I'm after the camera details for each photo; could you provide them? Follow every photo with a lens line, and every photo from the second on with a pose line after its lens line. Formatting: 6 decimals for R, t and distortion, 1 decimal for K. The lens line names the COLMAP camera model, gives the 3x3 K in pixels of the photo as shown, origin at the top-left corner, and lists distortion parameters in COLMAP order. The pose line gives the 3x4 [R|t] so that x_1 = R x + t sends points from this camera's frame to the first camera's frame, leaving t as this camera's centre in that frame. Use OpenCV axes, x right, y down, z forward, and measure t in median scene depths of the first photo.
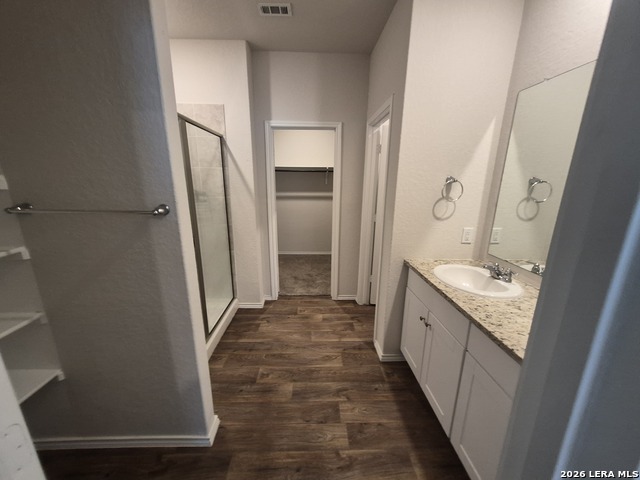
lens RADIAL K [[252.3, 0, 318.1], [0, 252.3, 243.1], [0, 0, 1]] dist [0.012186, -0.000303]
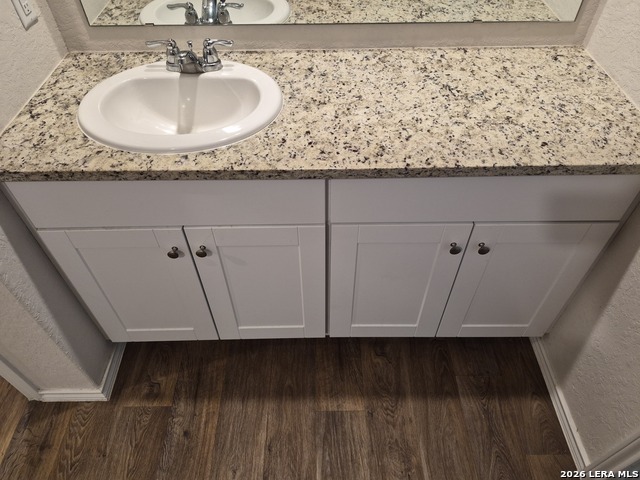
lens RADIAL K [[423.0, 0, 319.9], [0, 423.0, 234.3], [0, 0, 1]] dist [0.009081, -0.003190]
pose [[0.018522, -0.736039, 0.676686, -0.018504], [0.248386, 0.658972, 0.709972, -0.161942], [-0.968484, 0.154929, 0.195027, 0.714011]]
